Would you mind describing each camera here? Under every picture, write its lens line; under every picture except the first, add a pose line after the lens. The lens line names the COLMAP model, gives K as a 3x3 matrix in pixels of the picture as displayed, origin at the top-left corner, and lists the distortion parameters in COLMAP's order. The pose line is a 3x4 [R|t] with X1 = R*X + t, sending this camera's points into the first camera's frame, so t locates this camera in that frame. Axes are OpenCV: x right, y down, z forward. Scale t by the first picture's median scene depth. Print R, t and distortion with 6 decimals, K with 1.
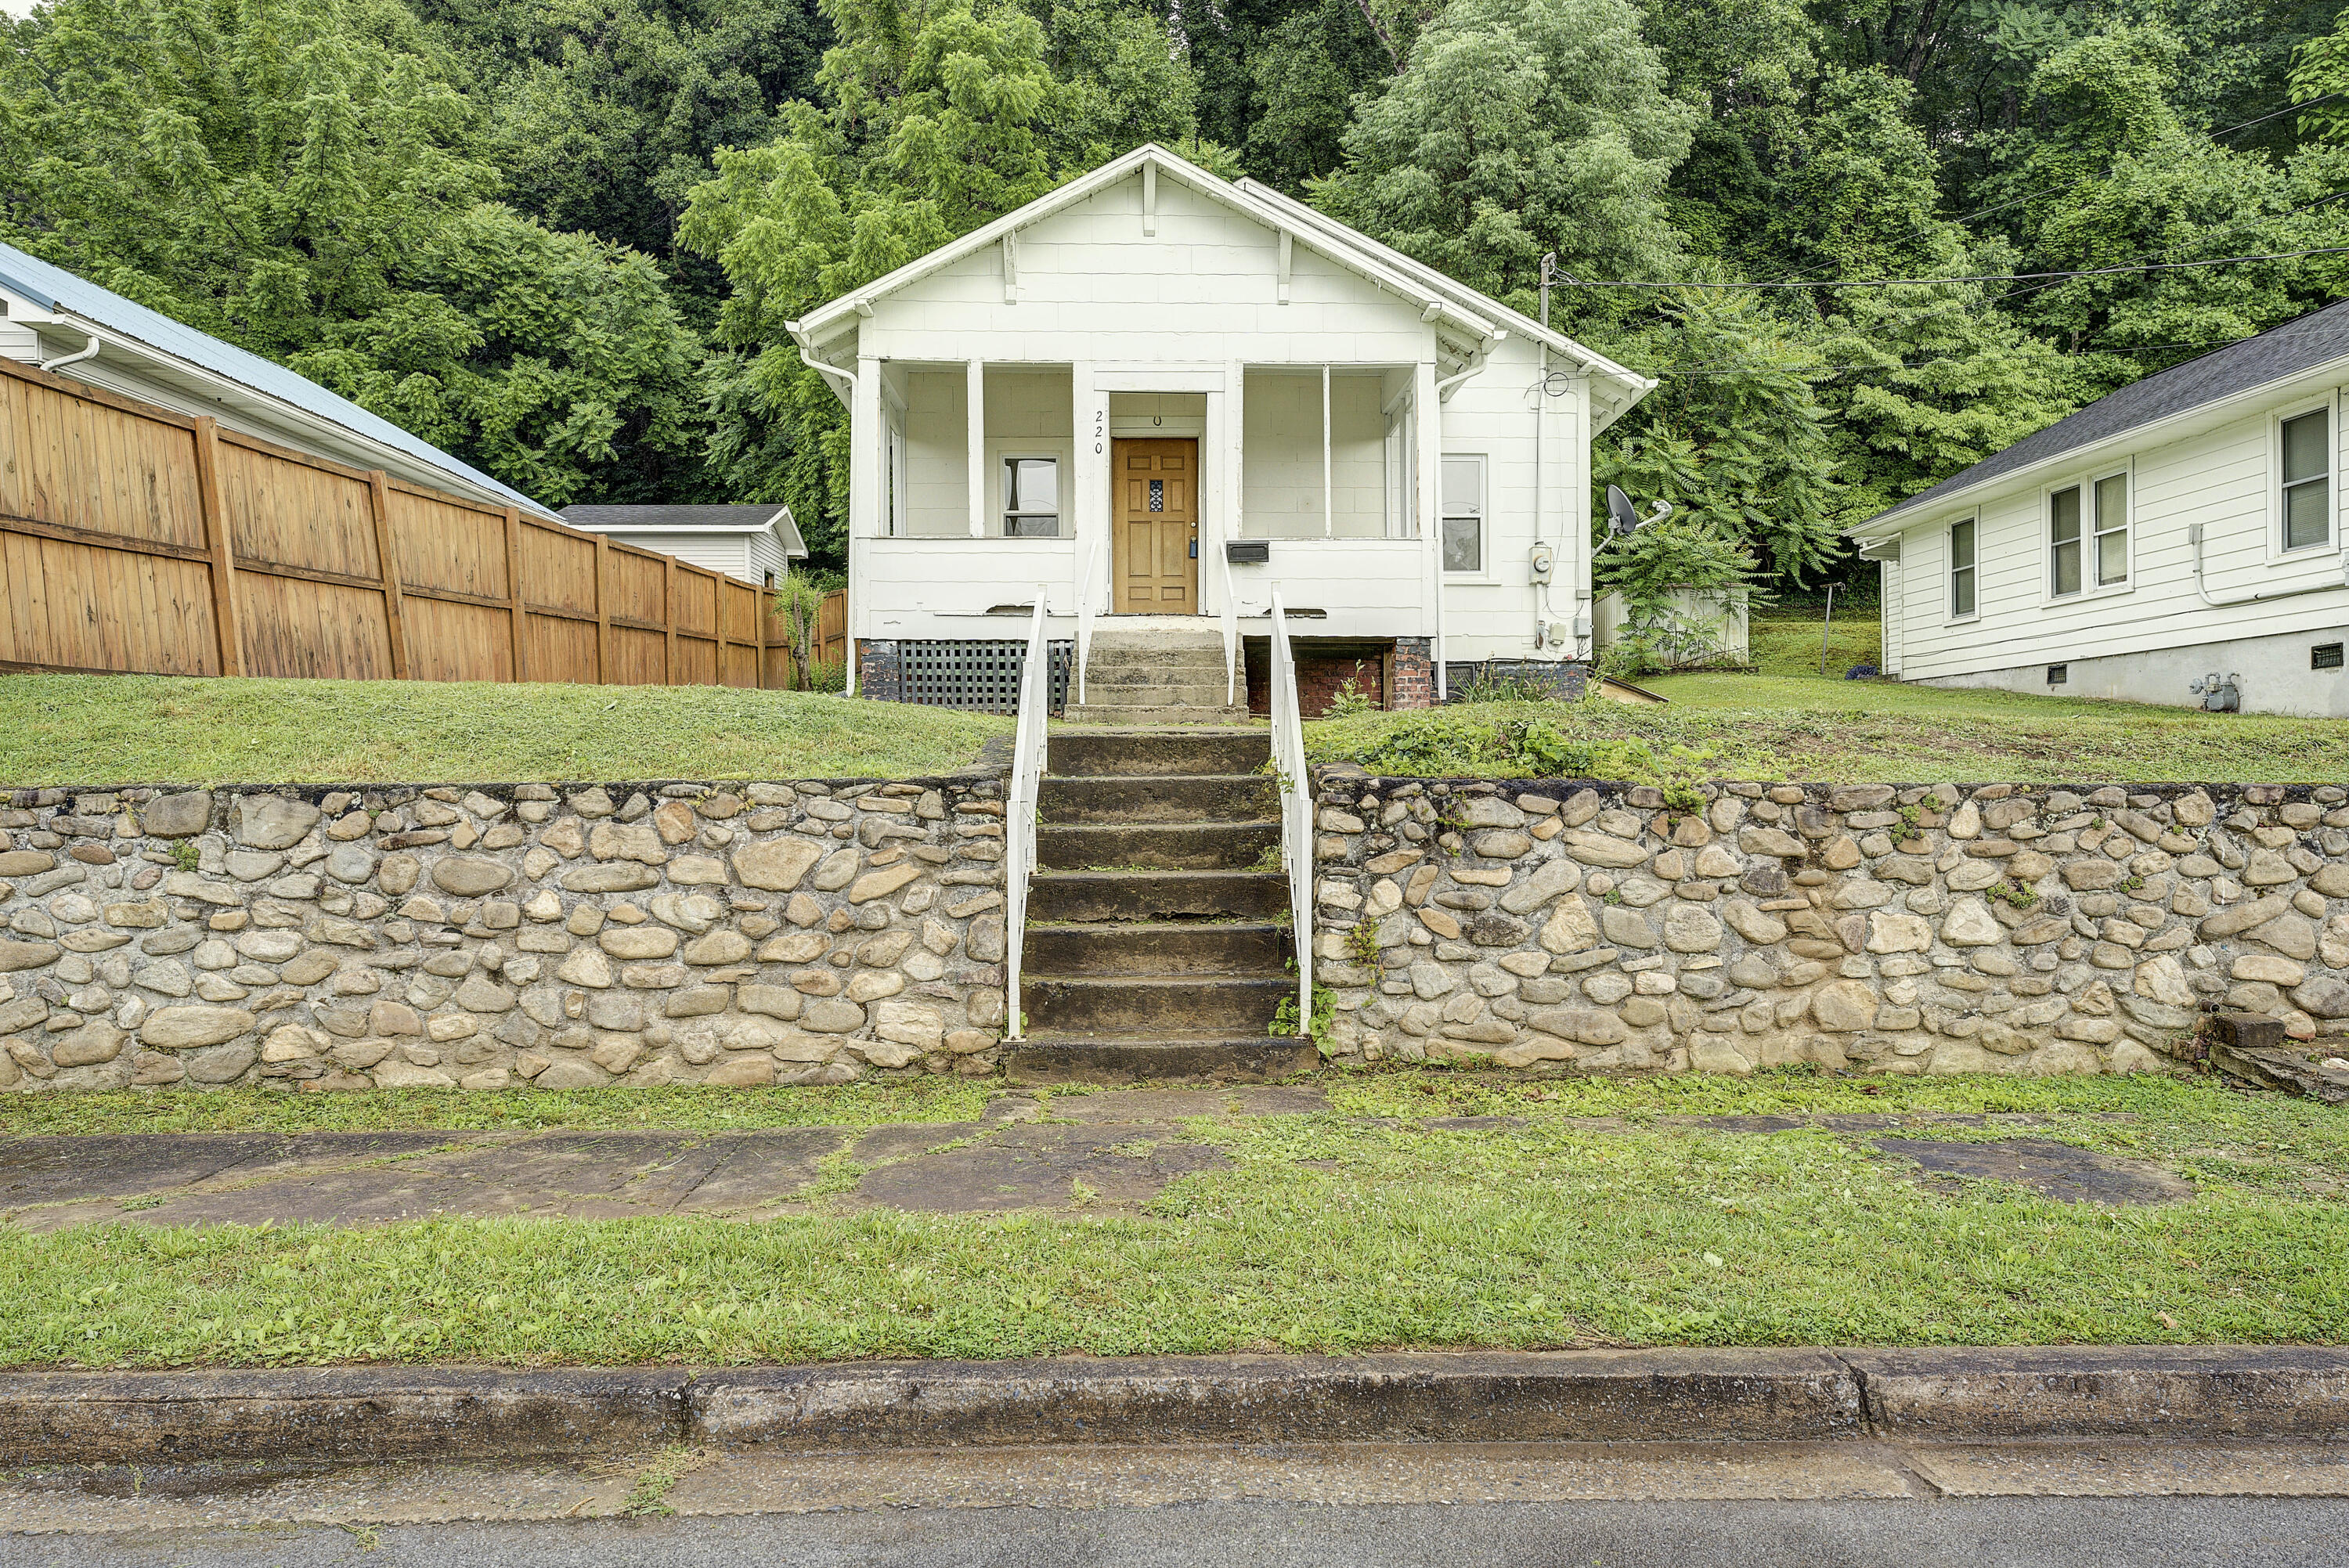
lens RADIAL K [[1559.4, 0, 1174.5], [0, 1559.4, 784.0], [0, 0, 1]] dist [0.031101, -0.000075]
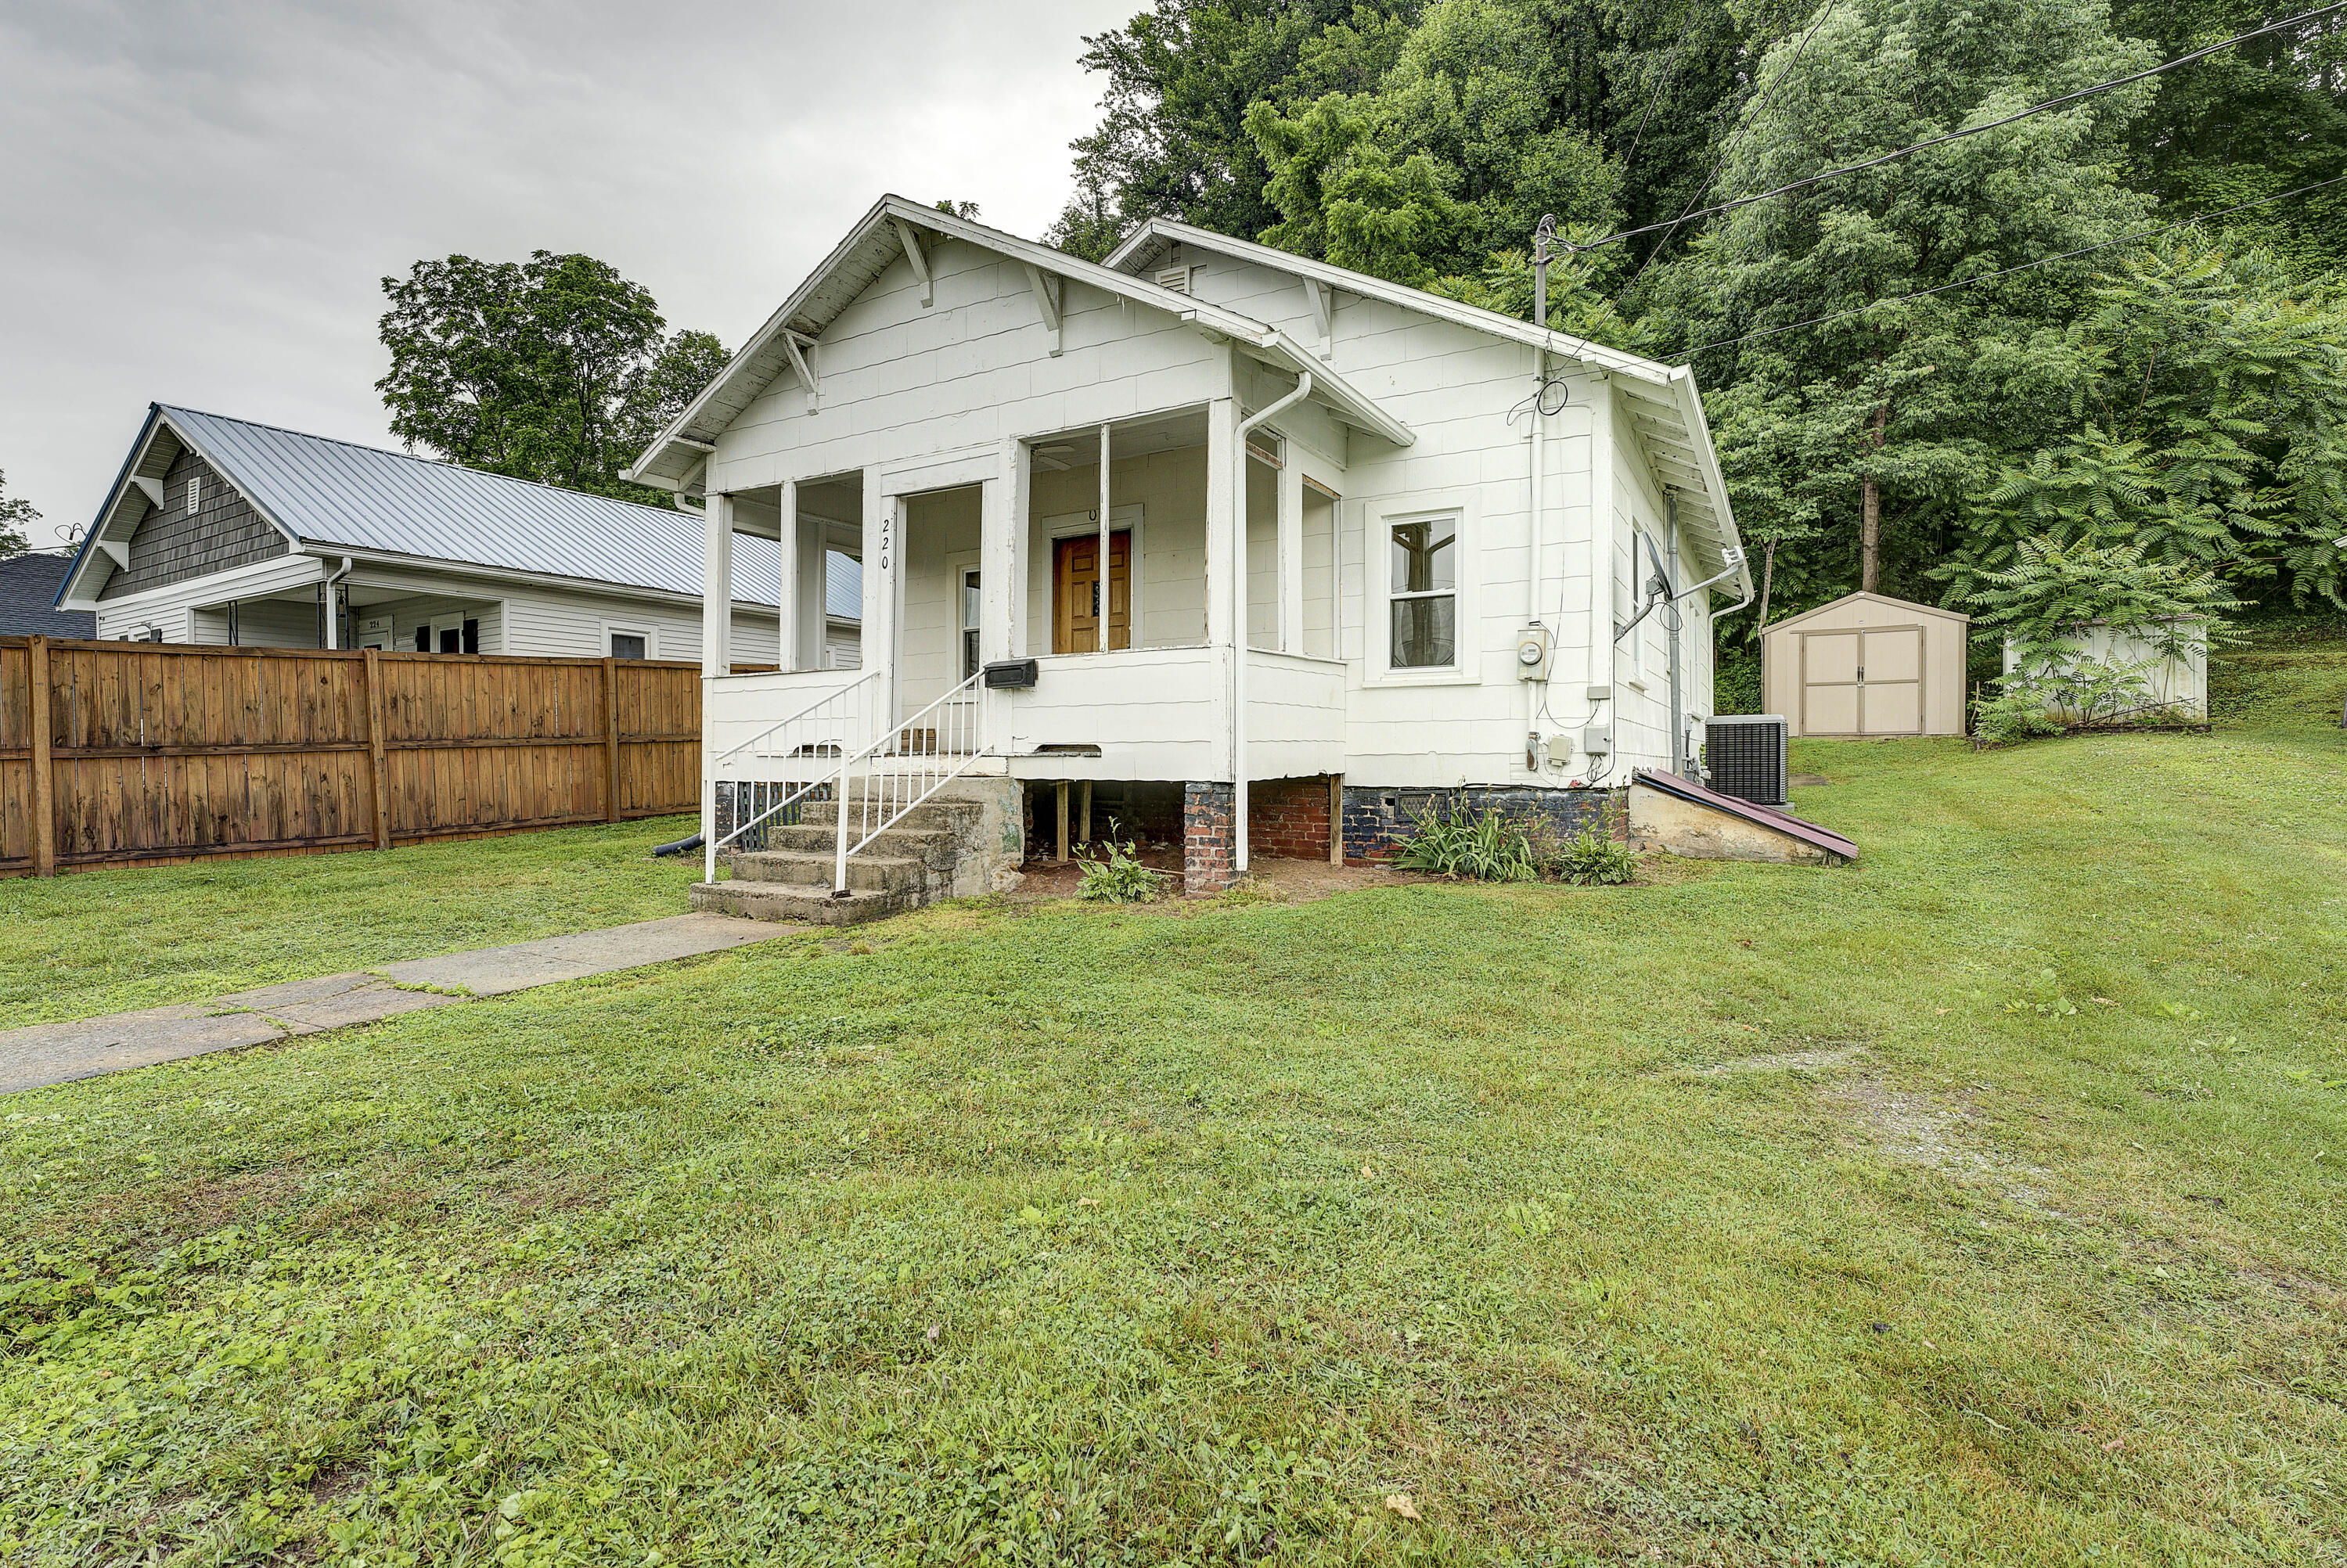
lens RADIAL K [[1098.4, 0, 1173.5], [0, 1098.4, 784.0], [0, 0, 1]] dist [-0.011076, 0.000216]
pose [[0.863239, 0.005779, -0.504763, 0.337190], [-0.001273, 0.999956, 0.009271, -0.083080], [0.504795, -0.007361, 0.863208, 0.469844]]
